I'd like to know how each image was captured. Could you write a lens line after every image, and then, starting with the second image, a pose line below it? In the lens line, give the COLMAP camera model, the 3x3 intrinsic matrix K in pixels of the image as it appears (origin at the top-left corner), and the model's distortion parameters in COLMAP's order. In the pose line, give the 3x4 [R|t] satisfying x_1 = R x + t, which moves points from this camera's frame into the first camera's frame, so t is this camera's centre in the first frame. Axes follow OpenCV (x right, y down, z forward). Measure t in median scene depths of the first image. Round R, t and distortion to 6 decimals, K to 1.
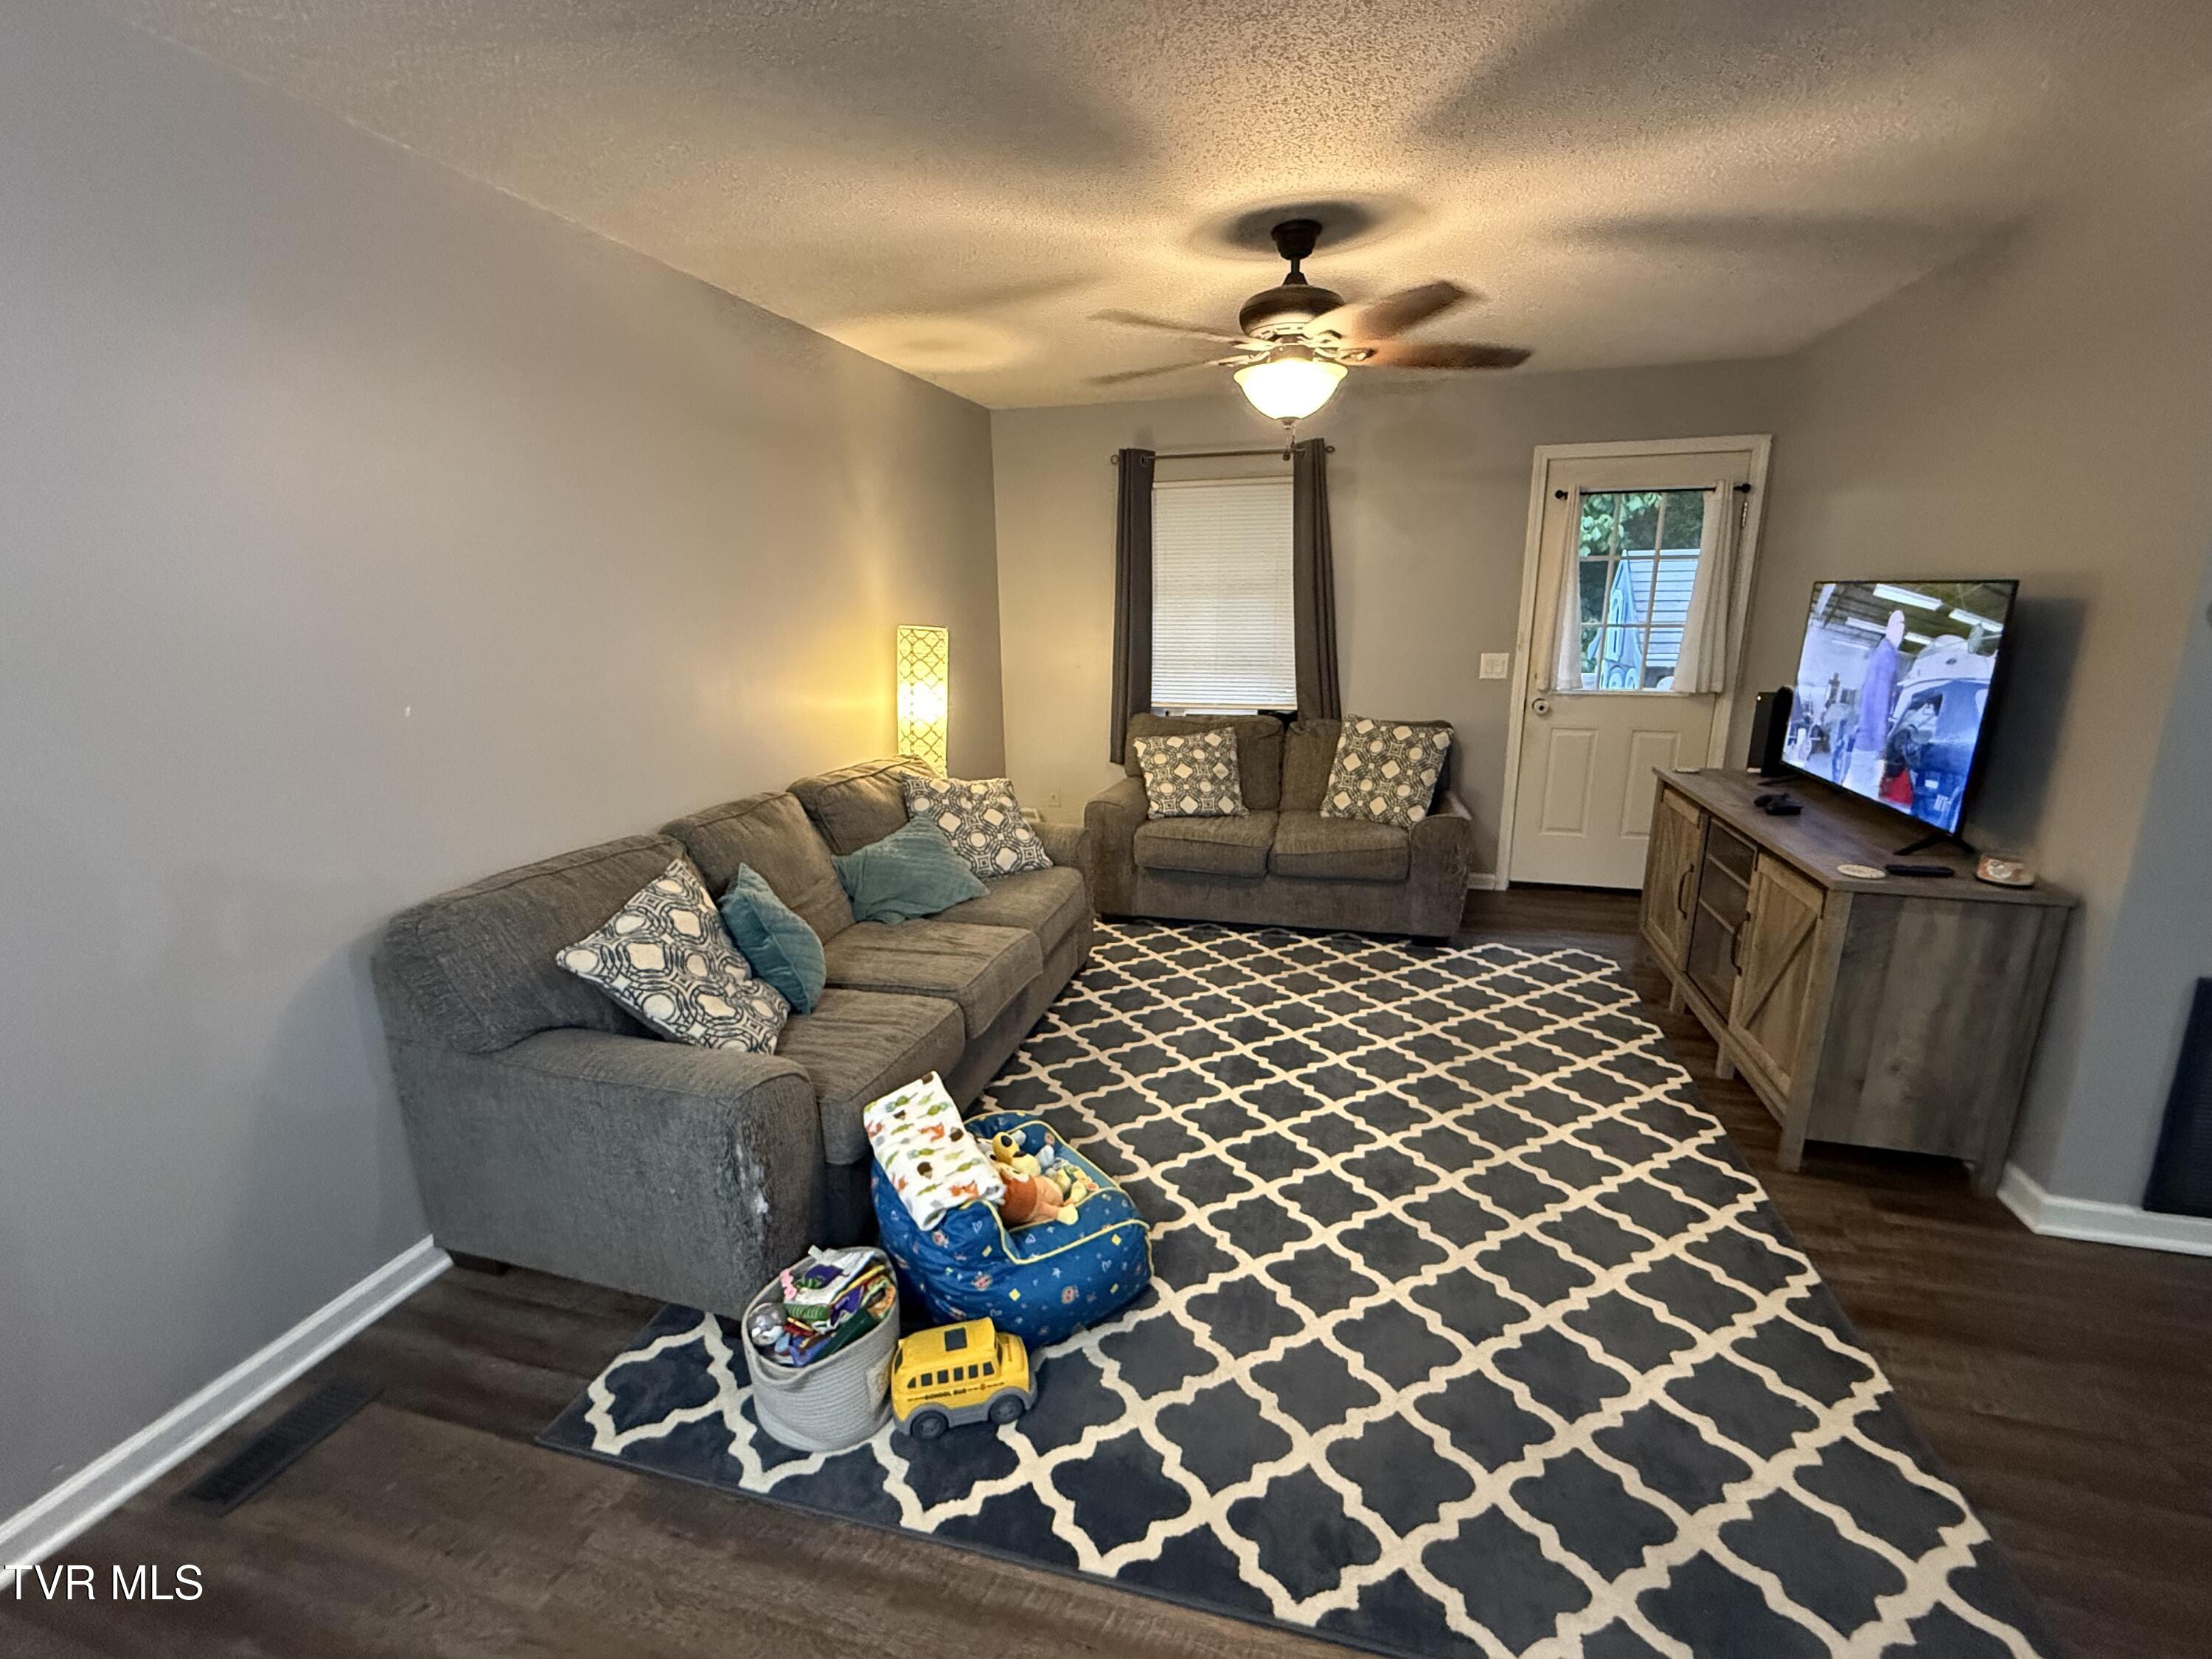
lens RADIAL K [[957.3, 0, 1107.4], [0, 957.3, 827.5], [0, 0, 1]] dist [-0.000070, 0.000126]
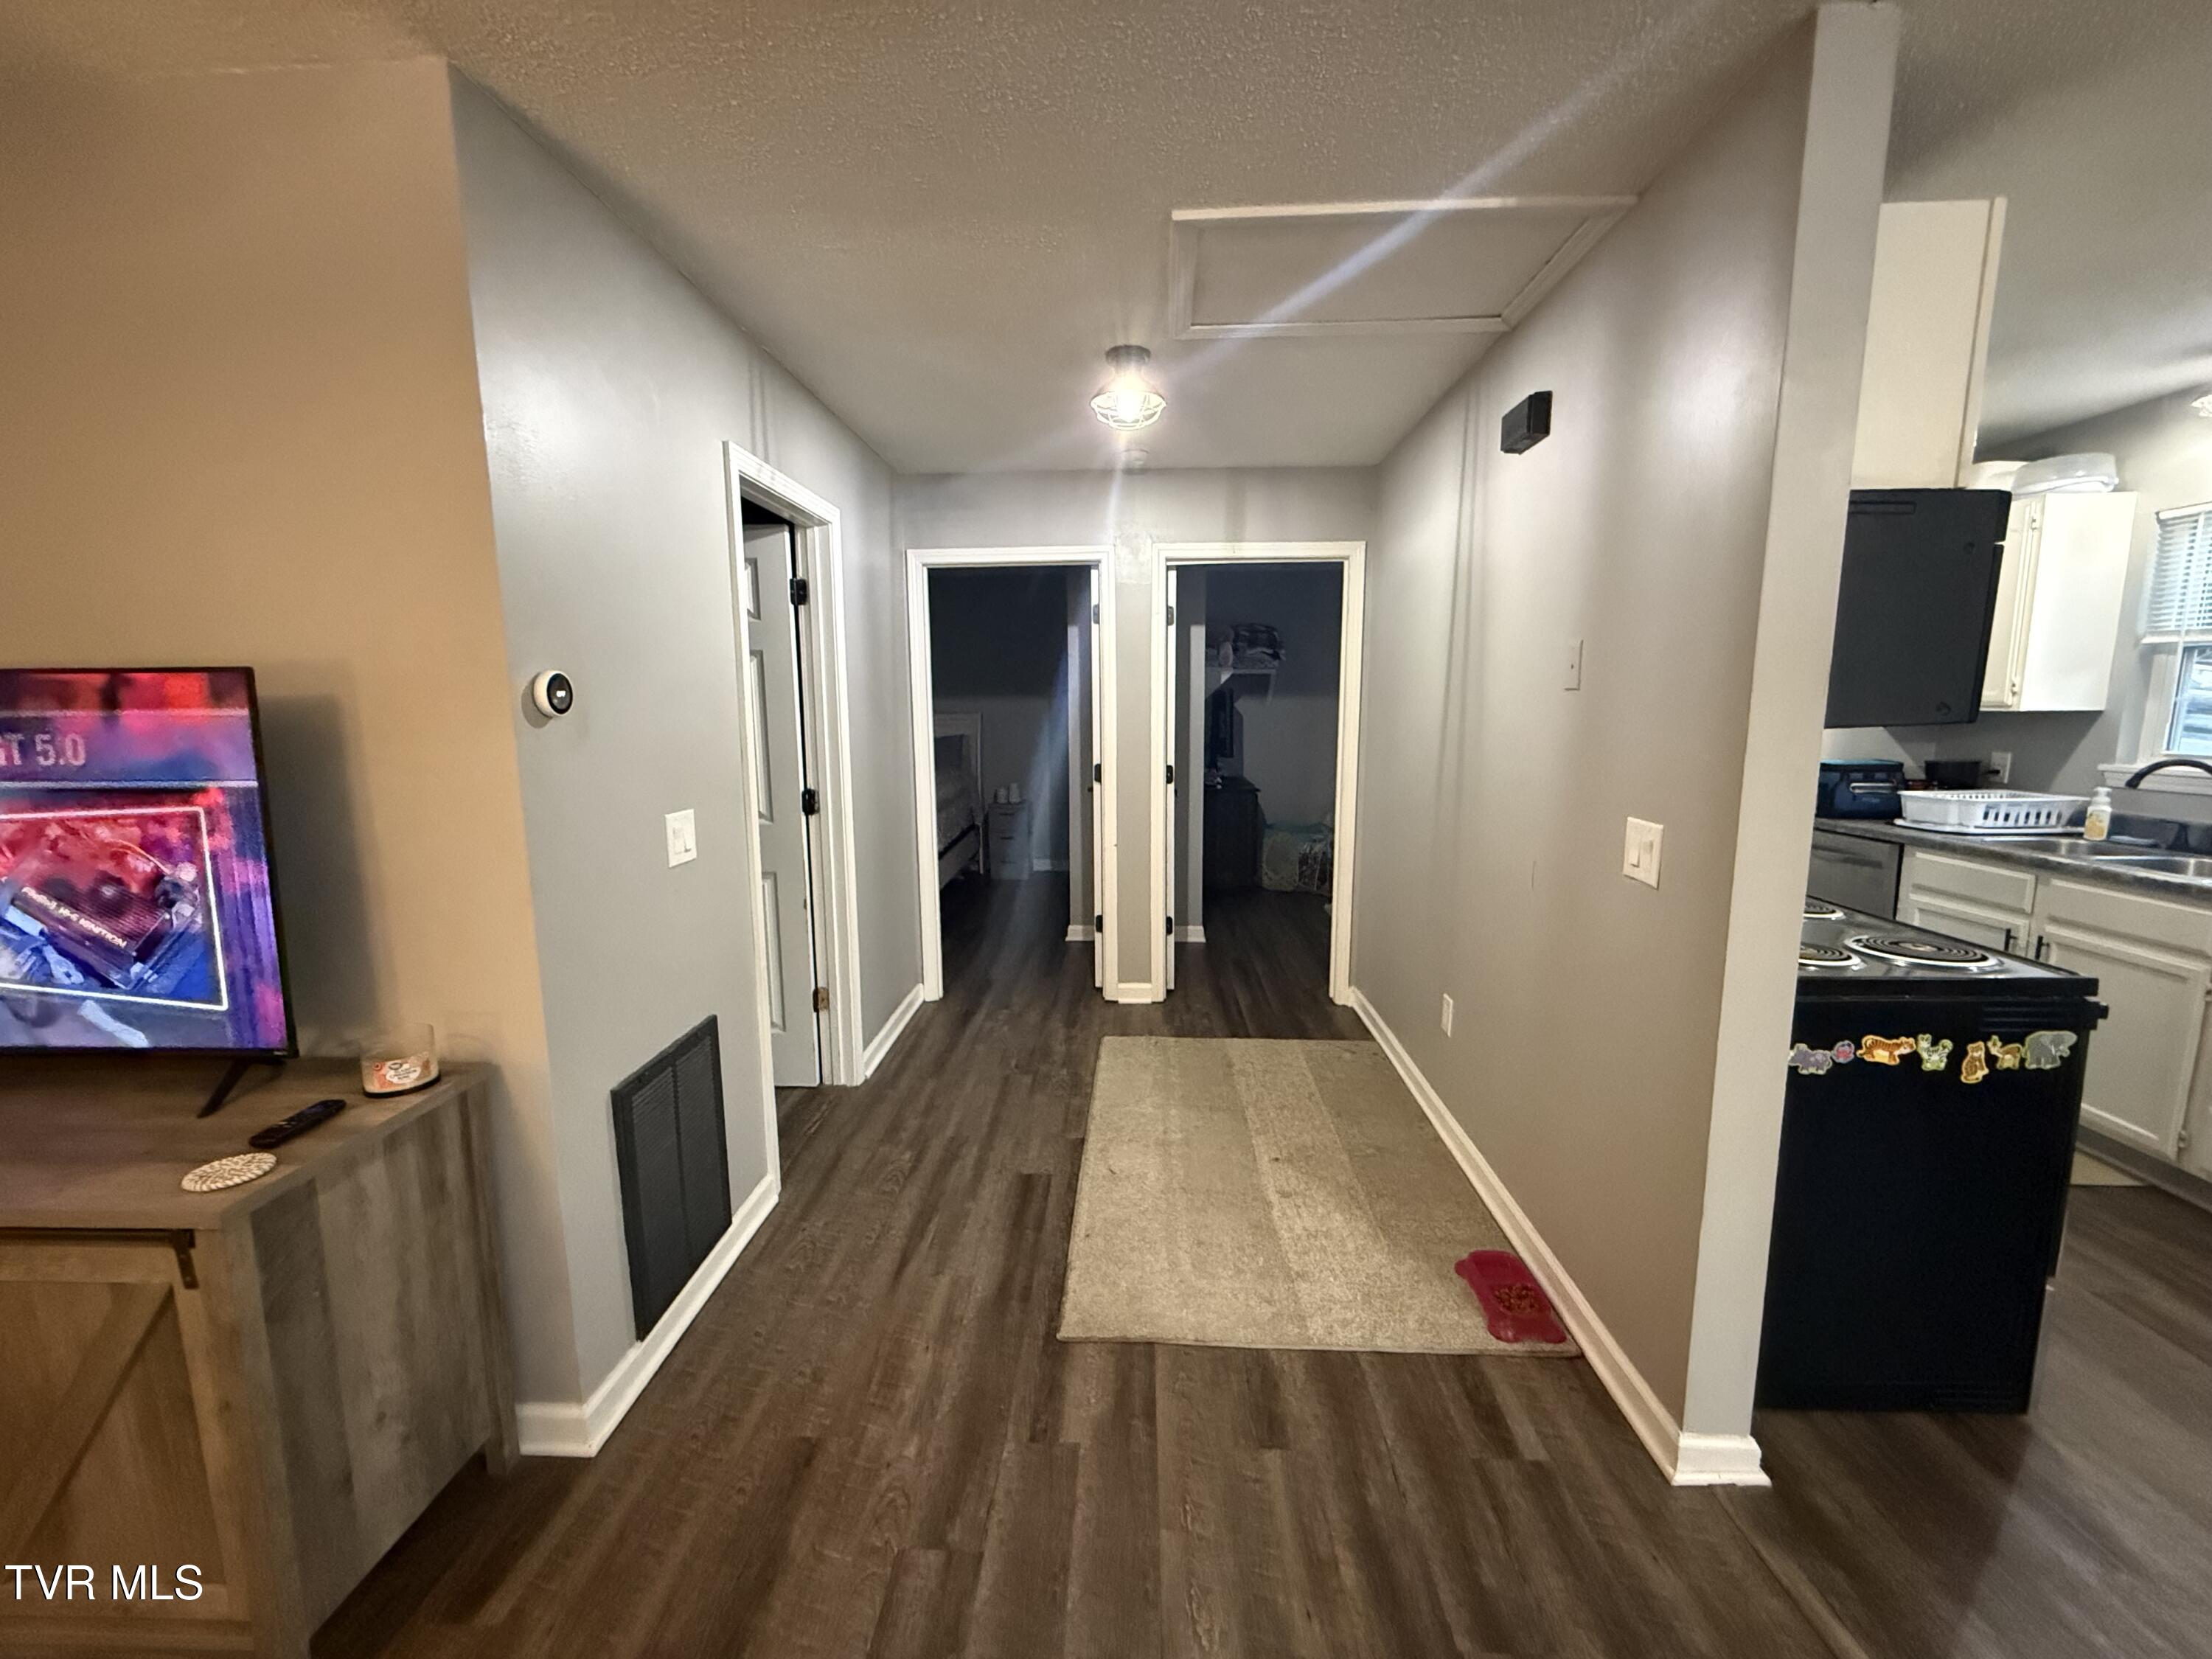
lens RADIAL K [[883.8, 0, 1101.8], [0, 883.8, 827.9], [0, 0, 1]] dist [-0.001233, 0.000219]
pose [[-0.223552, -0.123843, 0.966792, 0.204428], [0.245122, 0.952873, 0.178740, -0.113336], [-0.943366, 0.276939, -0.182660, 0.567271]]
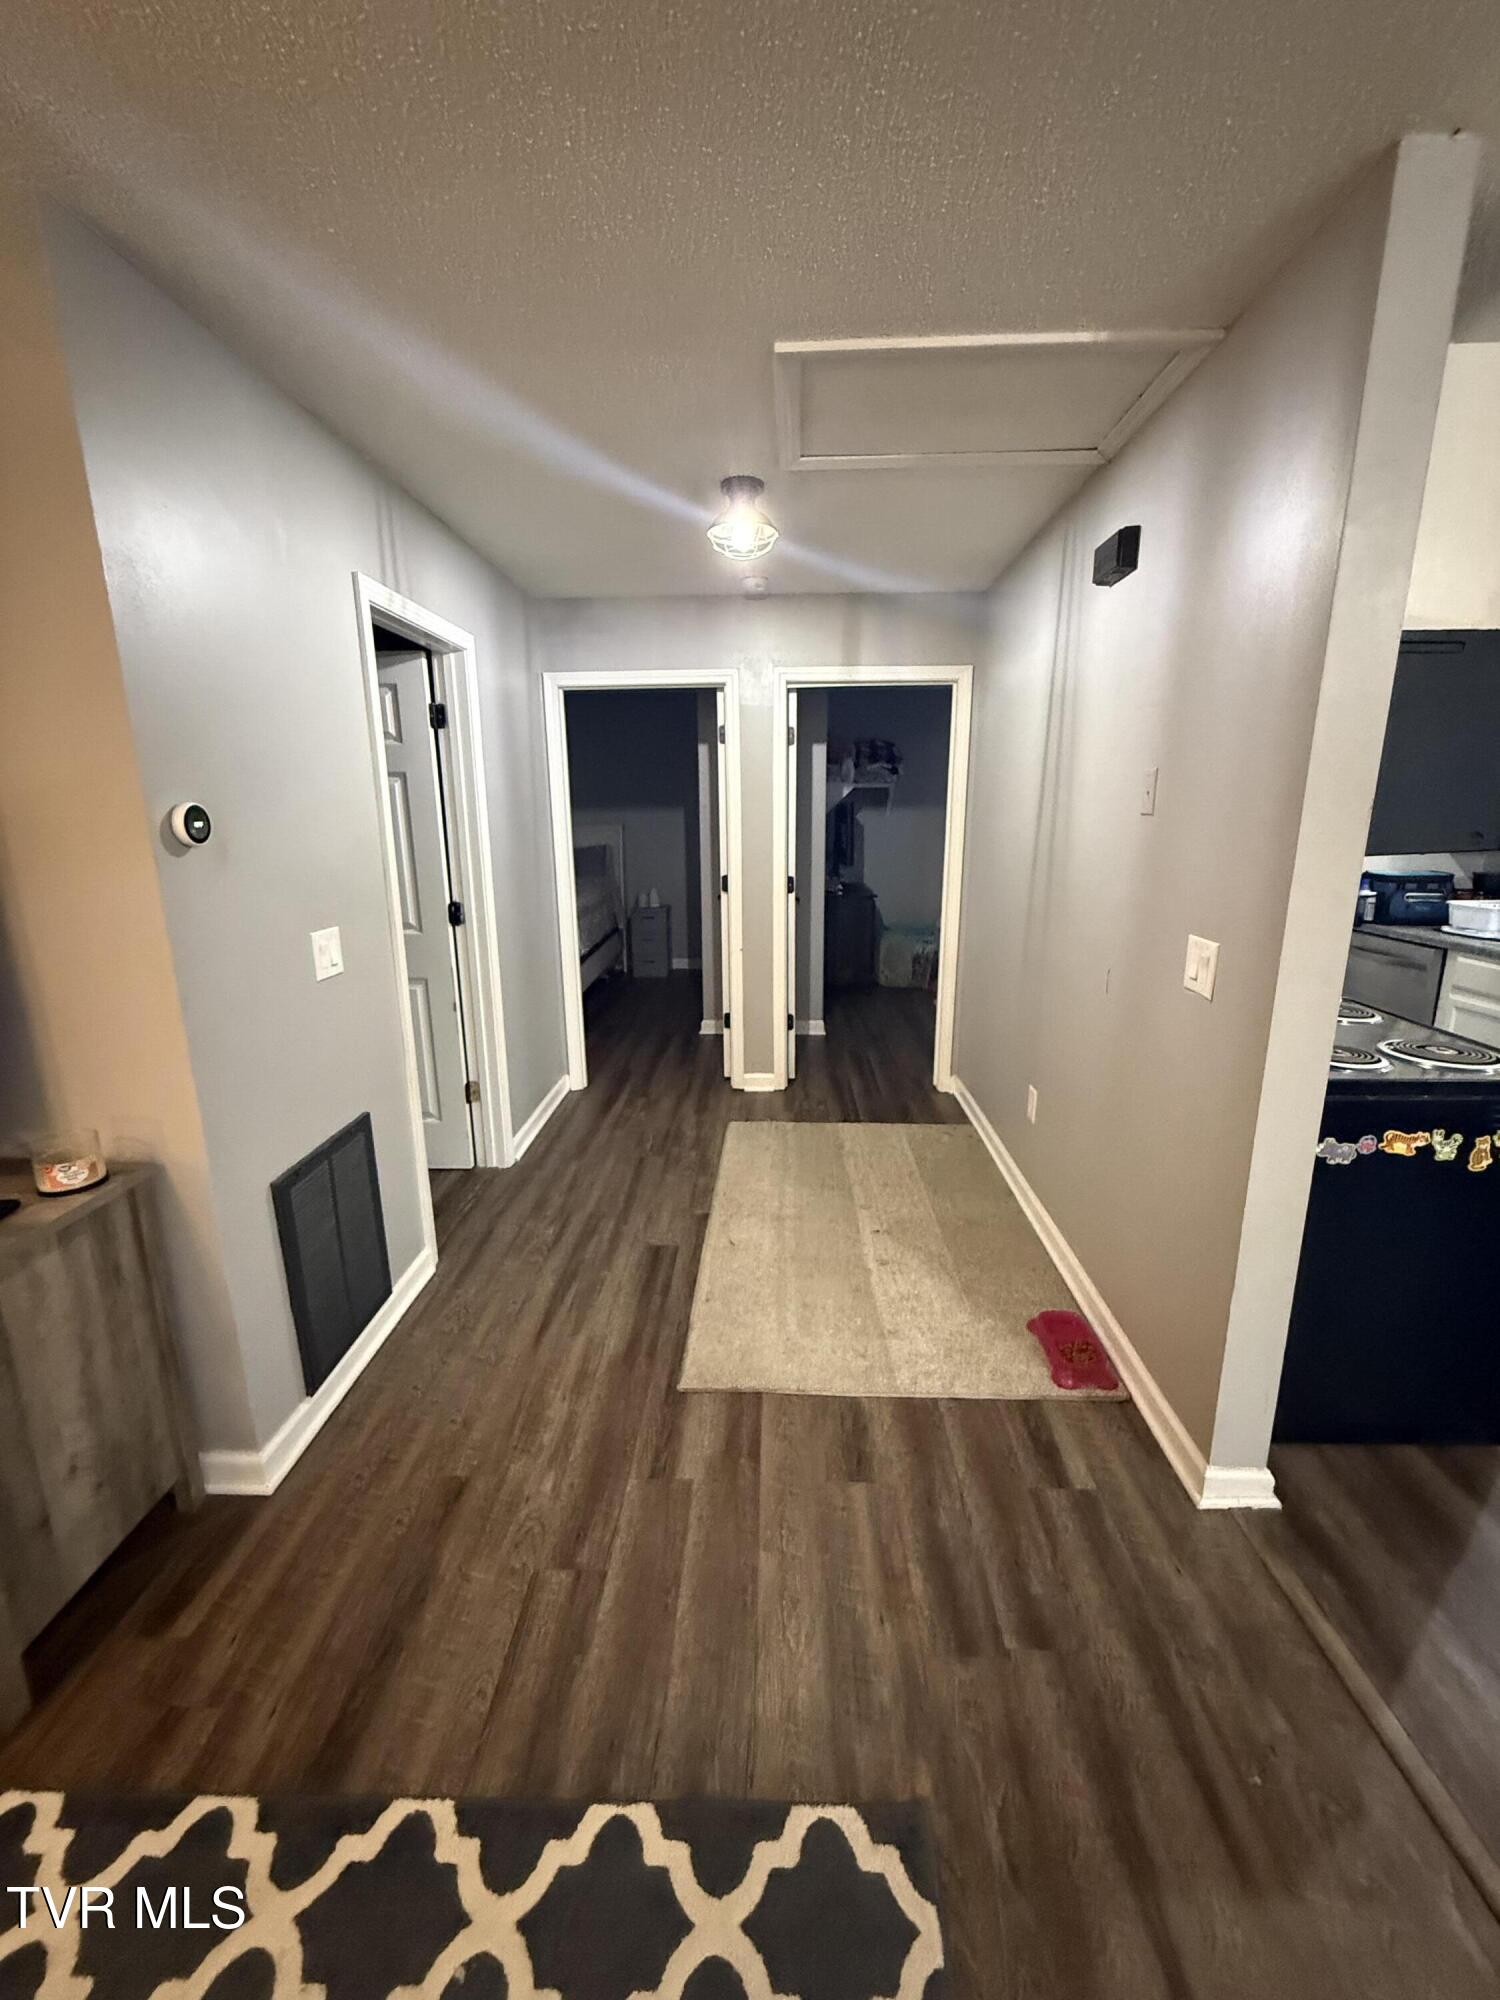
lens RADIAL K [[799.1, 0, 753.3], [0, 799.1, 994.6], [0, 0, 1]] dist [-0.001233, 0.000219]
pose [[-0.236495, -0.206610, 0.949412, 0.207772], [0.244795, 0.932940, 0.264004, -0.123061], [-0.940290, 0.294847, -0.170058, 0.530526]]
